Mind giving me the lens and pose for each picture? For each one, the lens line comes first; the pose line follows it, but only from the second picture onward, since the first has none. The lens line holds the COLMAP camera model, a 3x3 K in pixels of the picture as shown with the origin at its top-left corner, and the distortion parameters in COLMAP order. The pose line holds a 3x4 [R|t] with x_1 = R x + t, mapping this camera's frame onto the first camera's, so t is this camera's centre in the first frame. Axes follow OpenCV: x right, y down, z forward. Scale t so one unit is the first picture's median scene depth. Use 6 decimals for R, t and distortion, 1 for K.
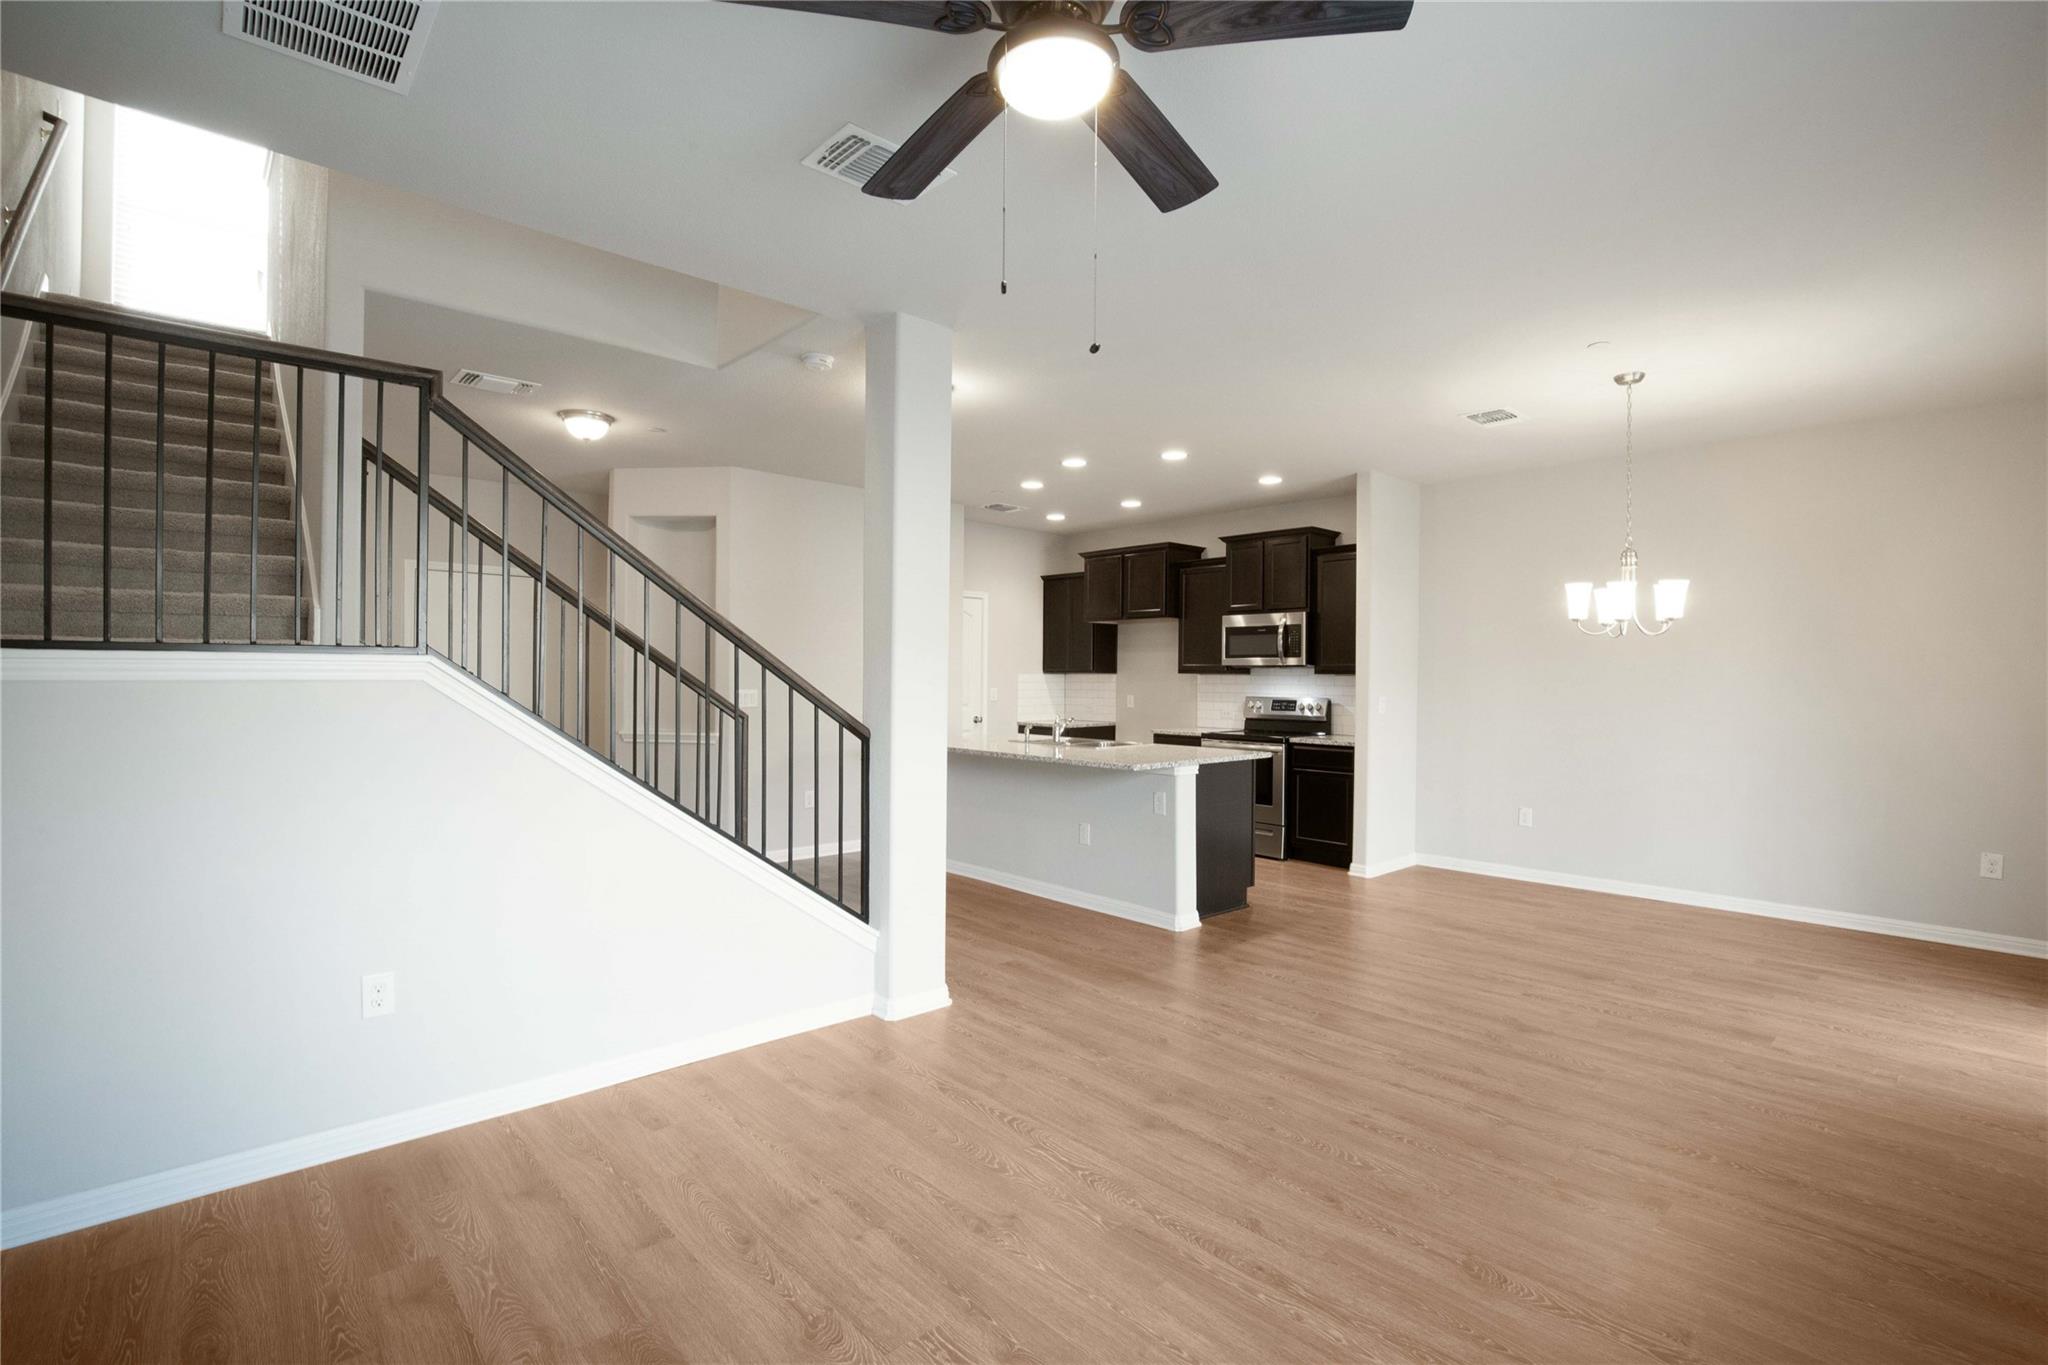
lens RADIAL K [[942.0, 0, 1027.7], [0, 942.0, 683.1], [0, 0, 1]] dist [-0.034725, 0.007376]
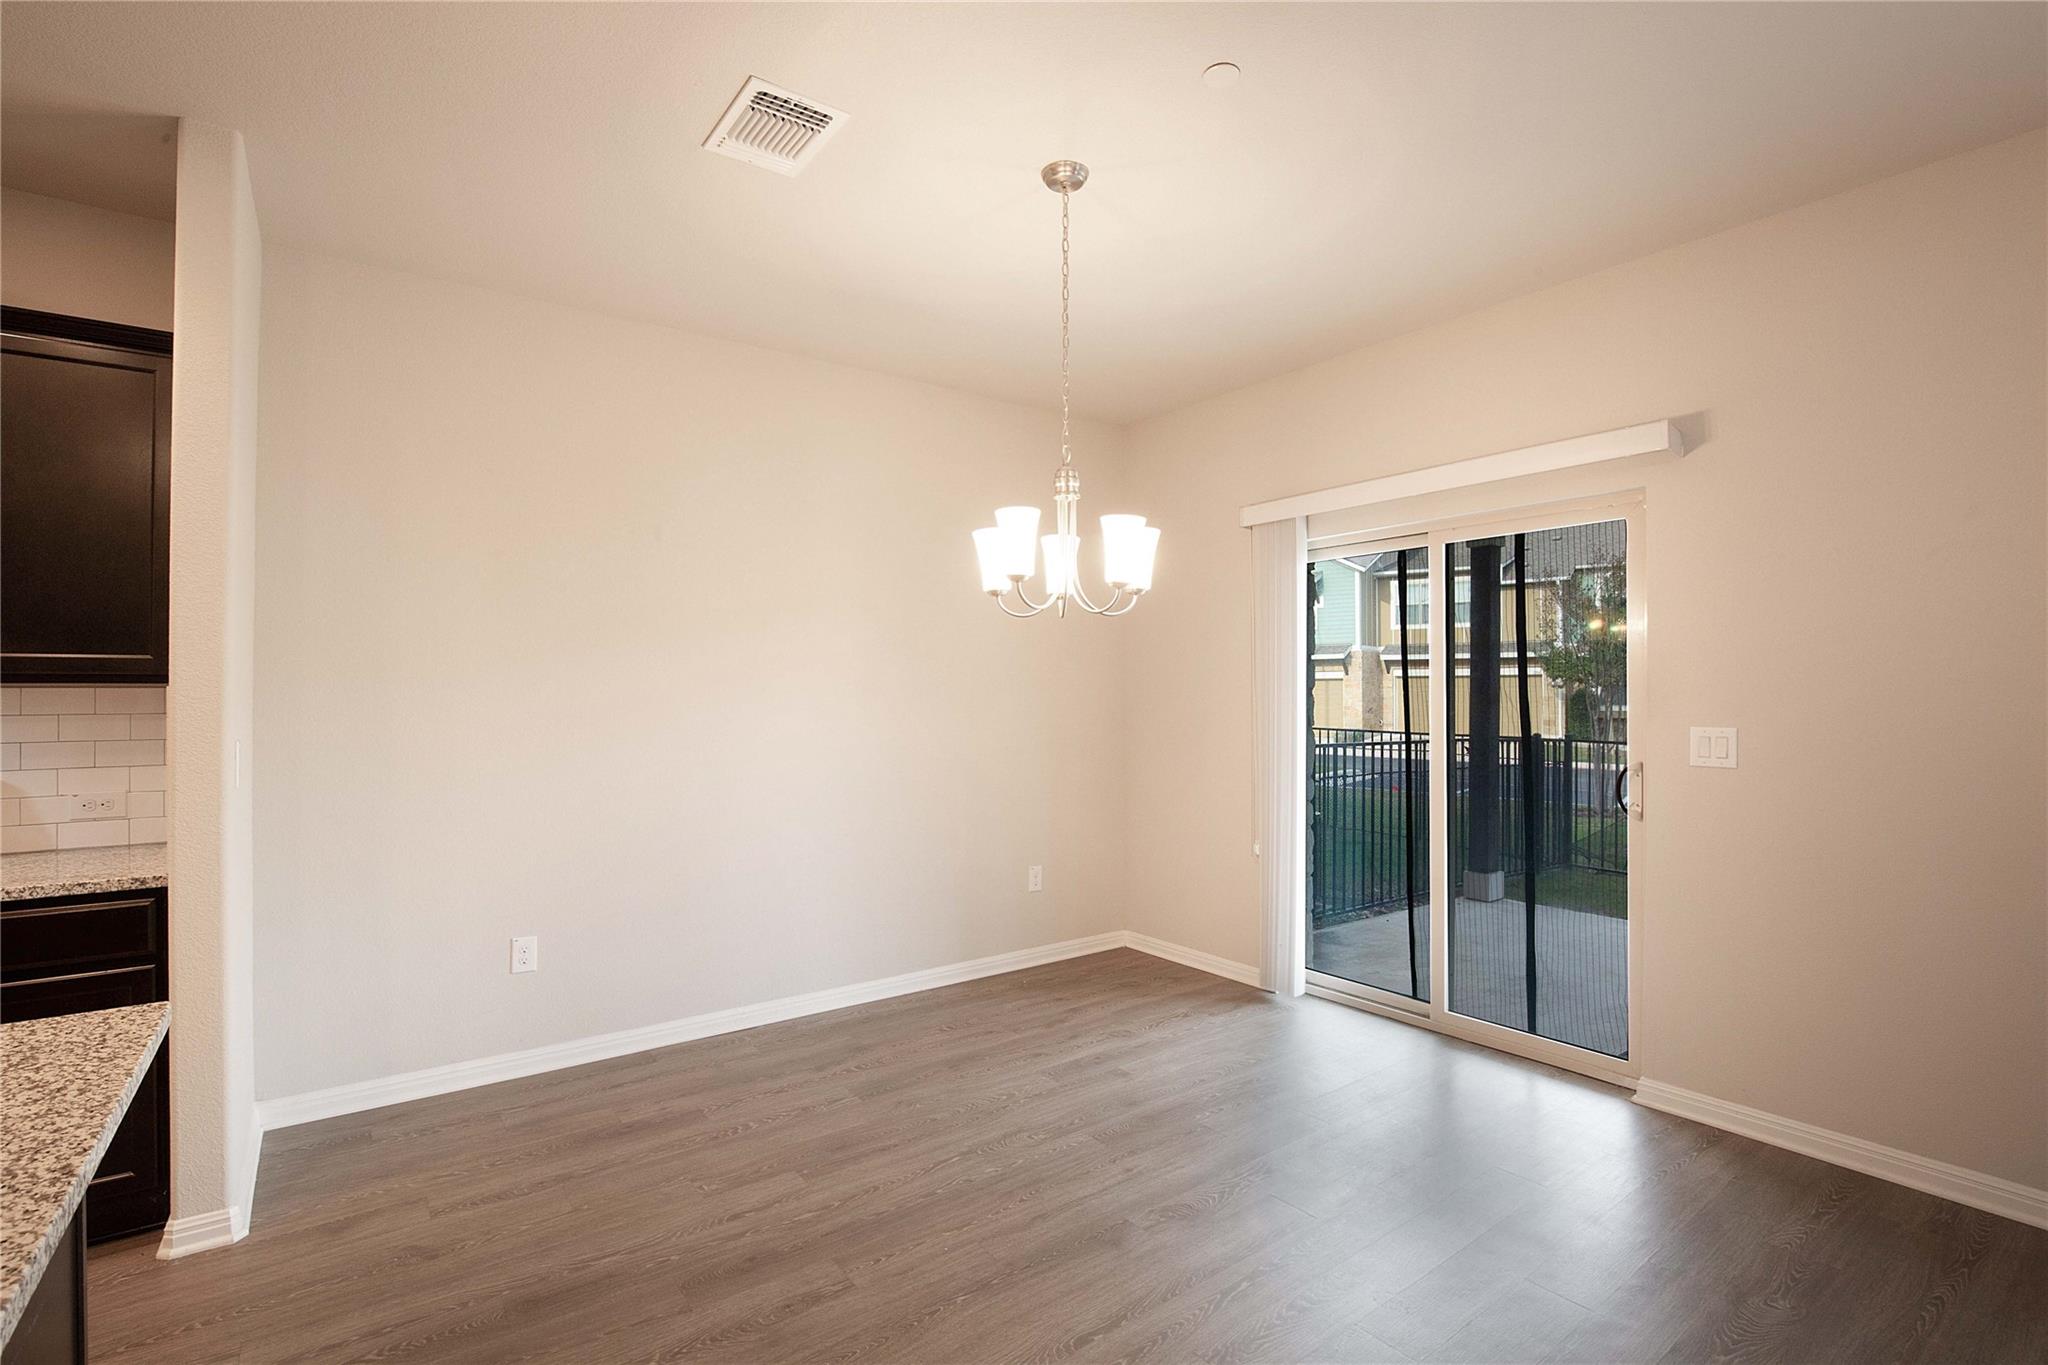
lens RADIAL K [[942.0, 0, 1032.6], [0, 942.0, 687.3], [0, 0, 1]] dist [-0.034725, 0.007376]
pose [[0.102183, -0.002816, 0.994762, 0.057786], [0.011051, 0.999937, 0.001695, -0.006528], [-0.994704, 0.010820, 0.102208, 0.934418]]
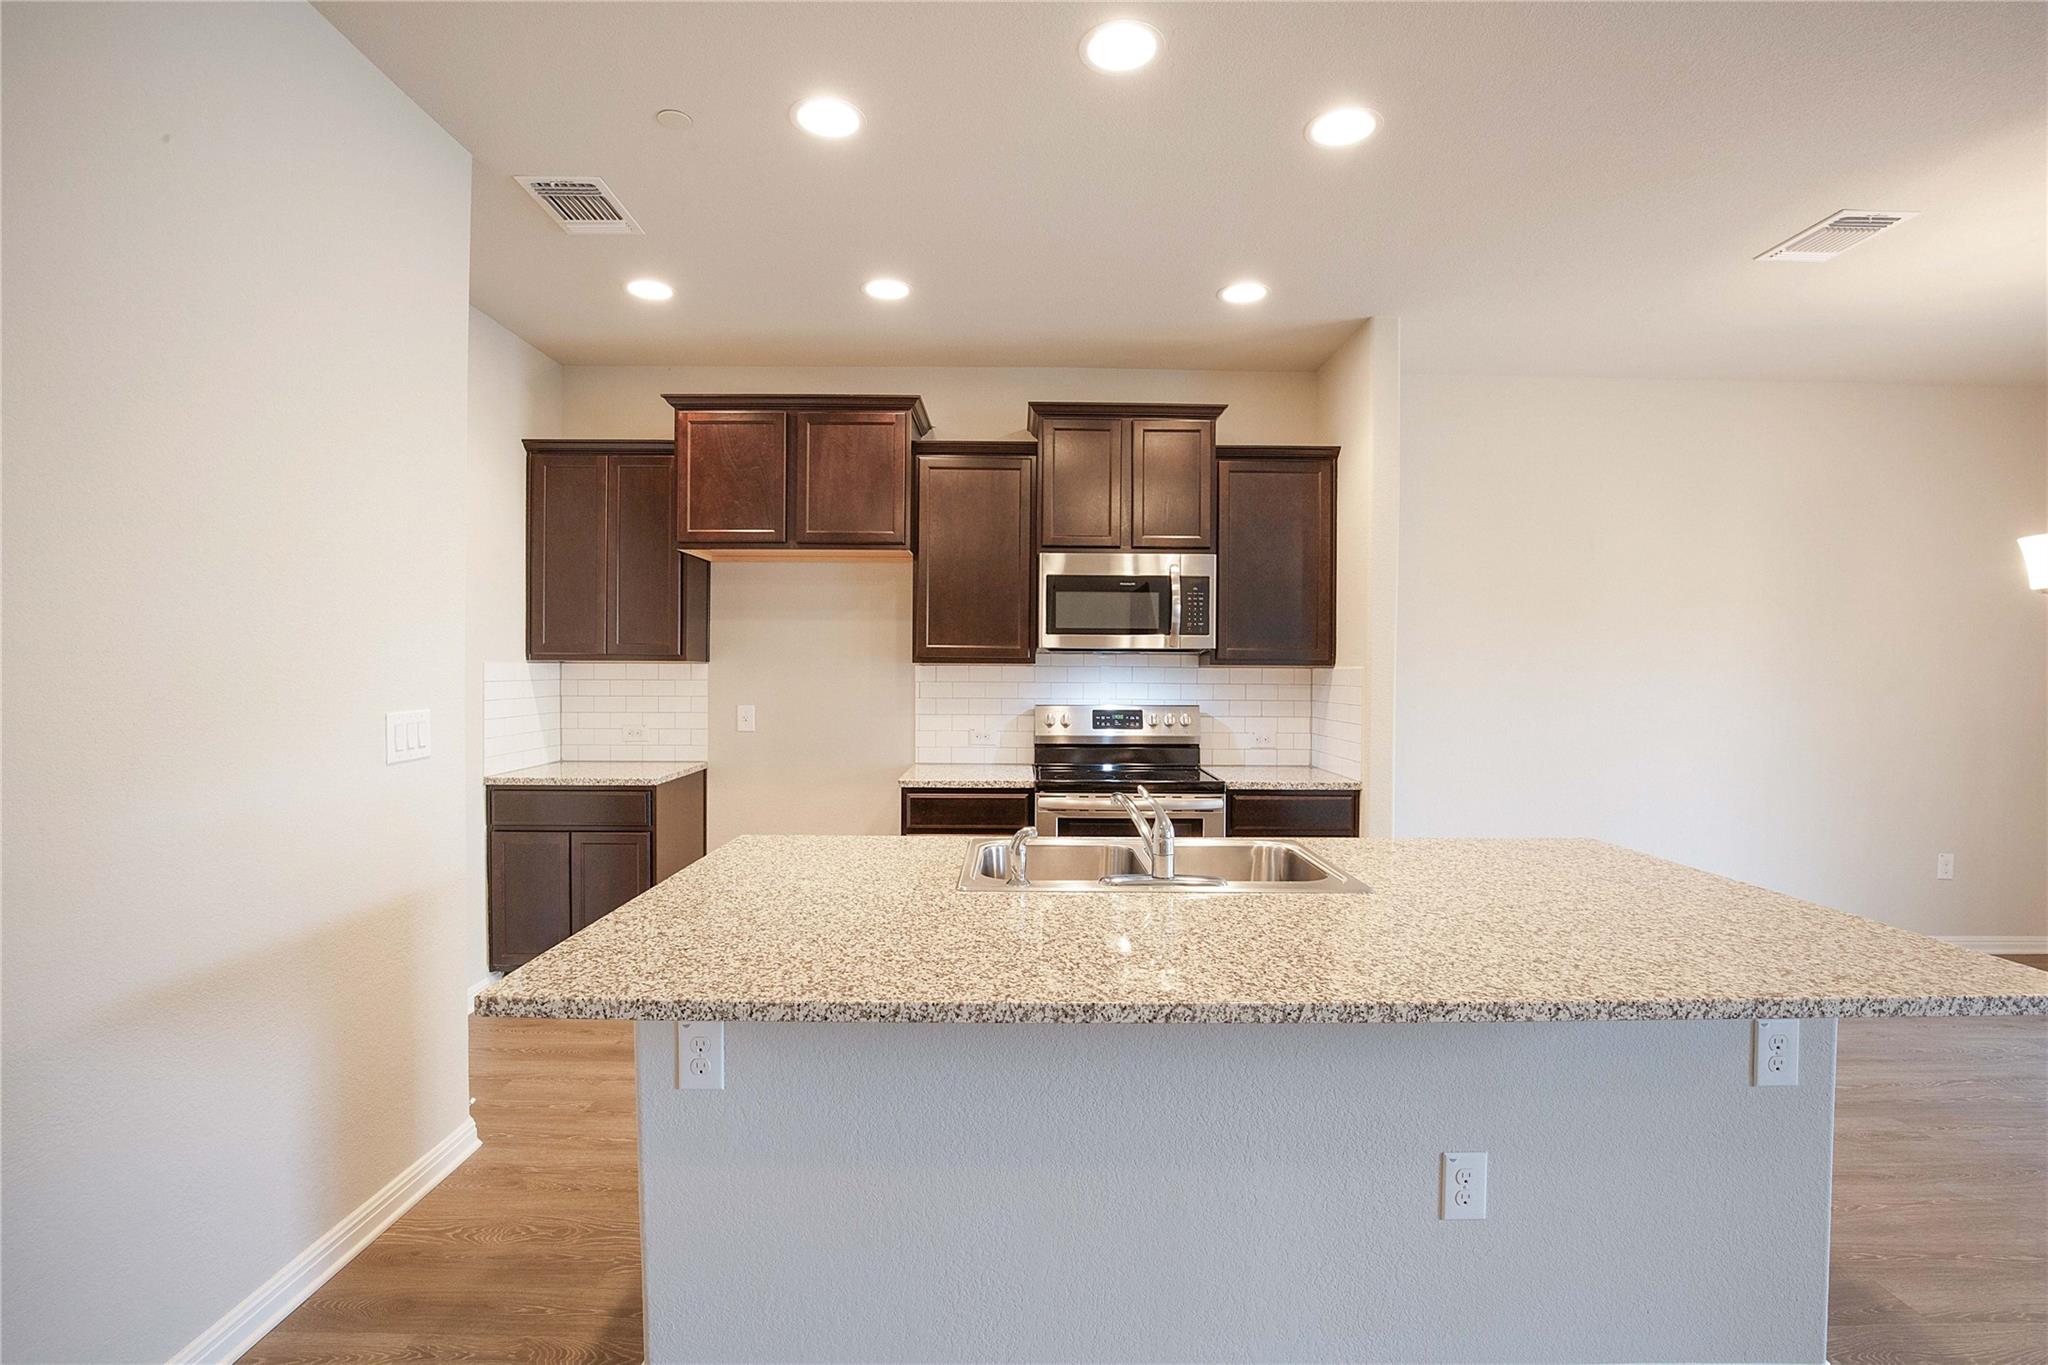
lens RADIAL K [[942.0, 0, 1029.7], [0, 942.0, 681.8], [0, 0, 1]] dist [-0.034725, 0.007376]
pose [[0.668190, -0.011247, 0.743906, -0.319085], [0.003607, 0.999923, 0.011878, -0.010137], [-0.743982, -0.005253, 0.668179, 1.117944]]
